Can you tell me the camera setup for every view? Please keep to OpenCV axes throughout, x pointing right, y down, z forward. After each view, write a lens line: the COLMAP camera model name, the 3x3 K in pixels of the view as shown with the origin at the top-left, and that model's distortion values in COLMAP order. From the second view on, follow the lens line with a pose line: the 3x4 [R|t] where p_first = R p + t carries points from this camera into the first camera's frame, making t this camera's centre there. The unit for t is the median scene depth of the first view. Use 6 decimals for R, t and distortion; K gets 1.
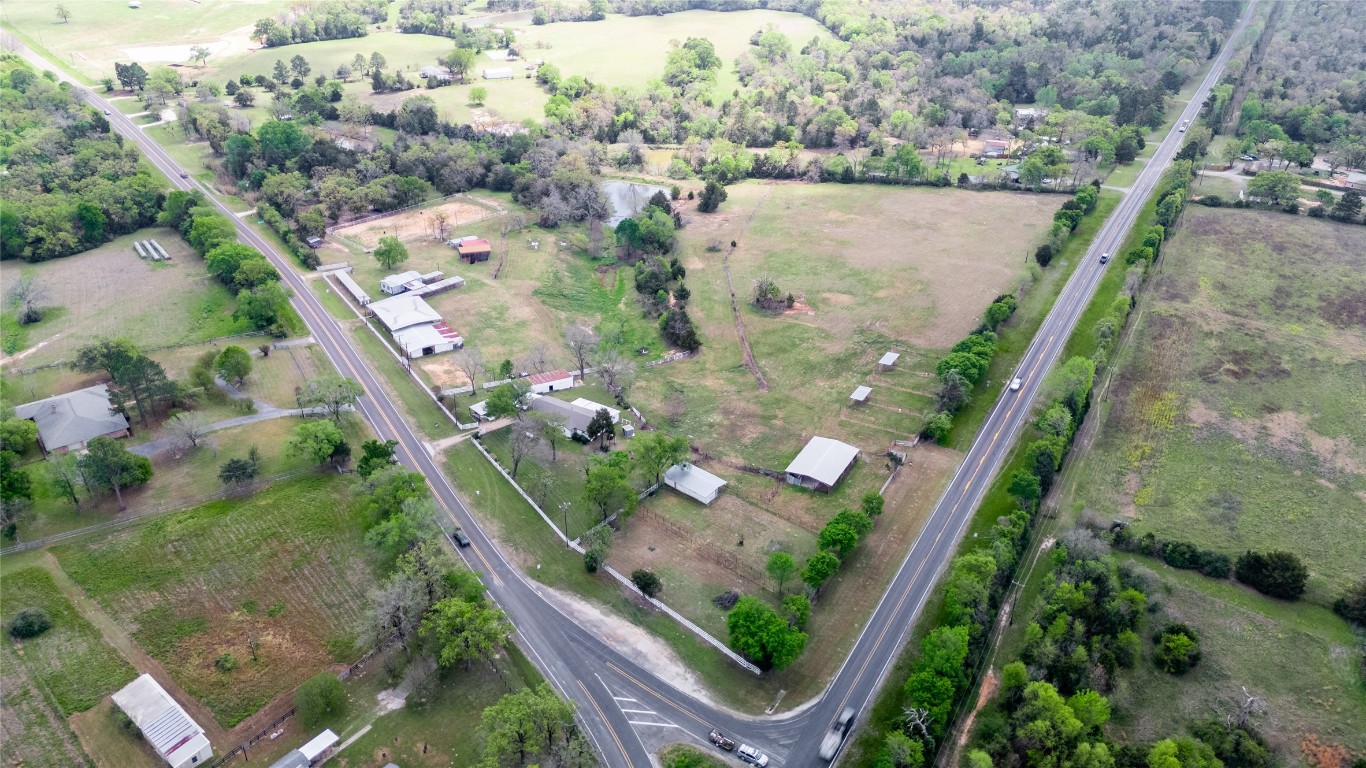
lens RADIAL K [[1016.5, 0, 685.7], [0, 1016.5, 377.2], [0, 0, 1]] dist [0.104732, -0.092545]
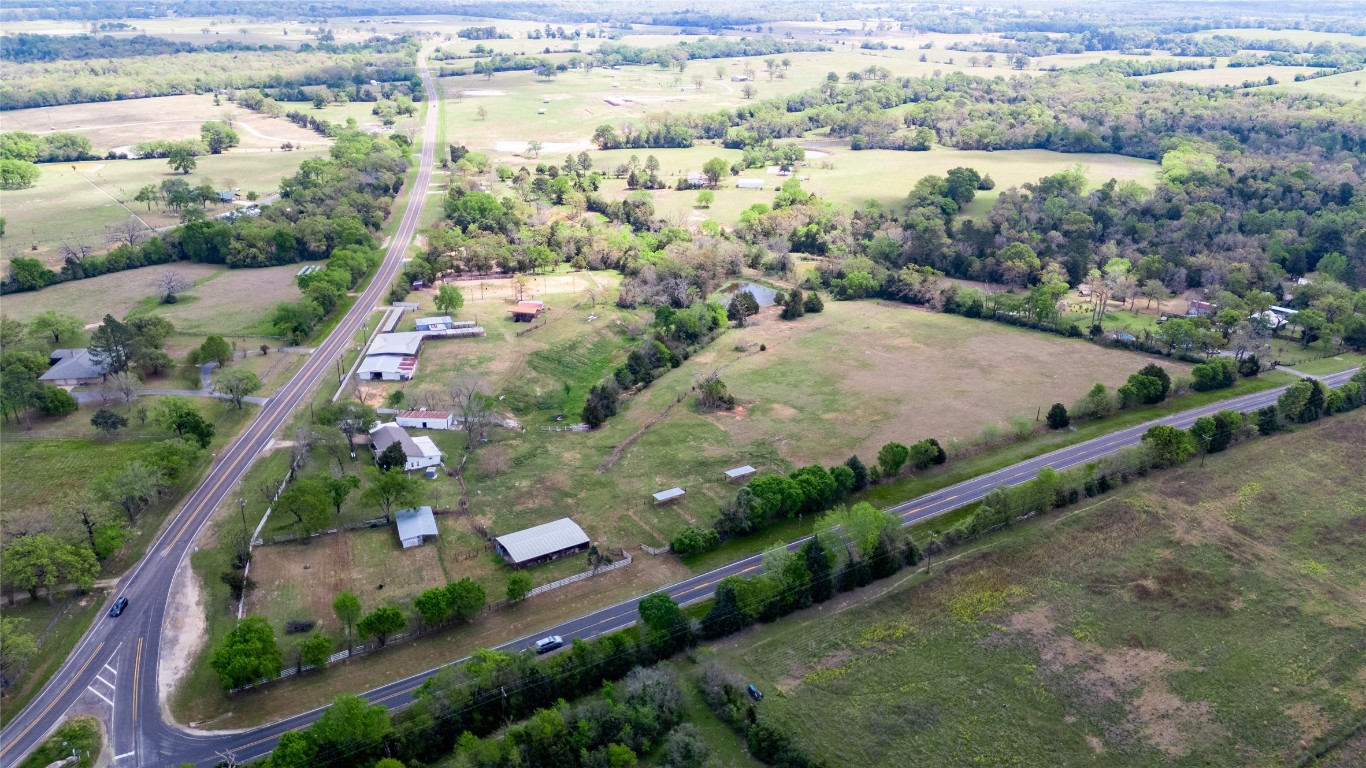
lens RADIAL K [[1016.5, 0, 685.7], [0, 1016.5, 377.2], [0, 0, 1]] dist [0.104732, -0.092545]
pose [[0.874800, 0.177578, -0.450766, 0.435628], [-0.235061, 0.969129, -0.074395, -0.016523], [0.423640, 0.171039, 0.889537, 0.128577]]
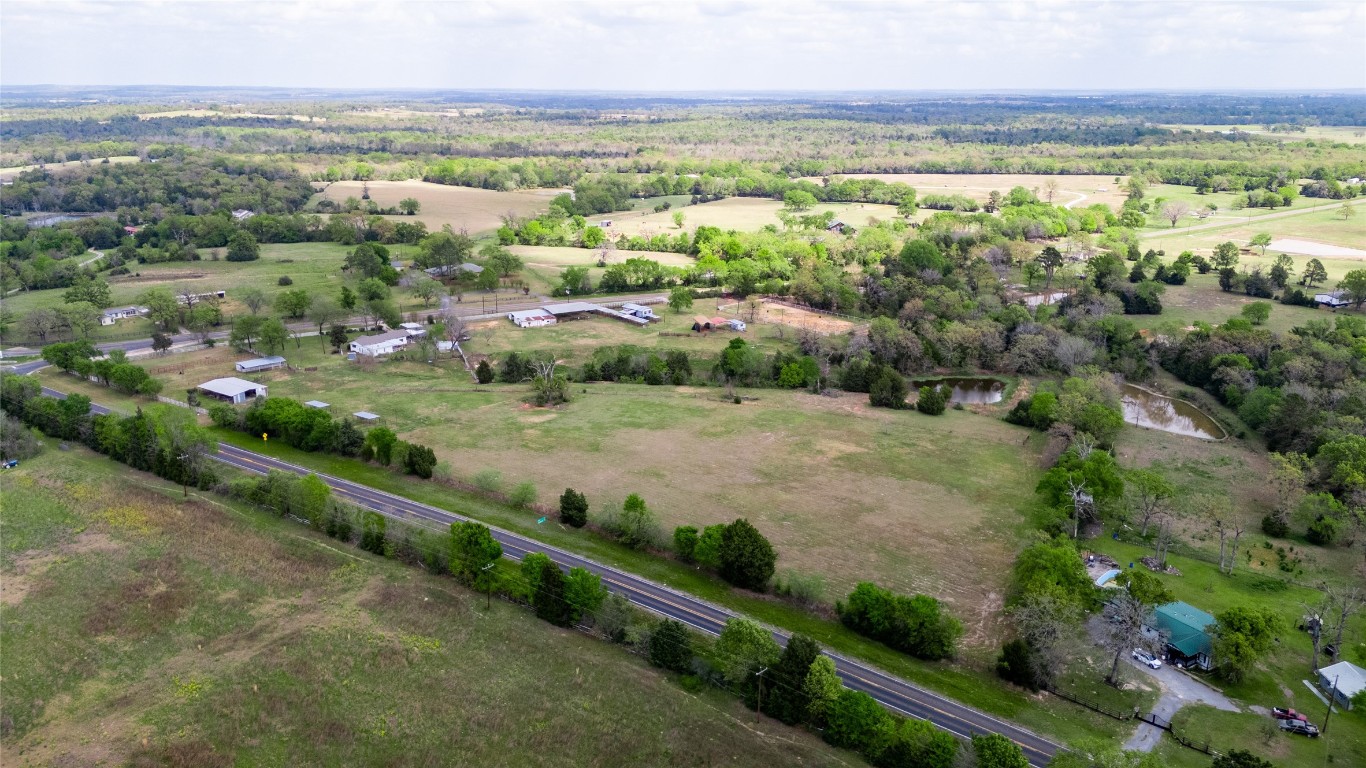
lens RADIAL K [[1016.5, 0, 685.7], [0, 1016.5, 377.2], [0, 0, 1]] dist [0.104732, -0.092545]
pose [[-0.121173, 0.258564, -0.958364, 0.859448], [-0.477723, 0.831121, 0.284637, -0.370294], [0.870114, 0.492323, 0.022812, 0.969394]]
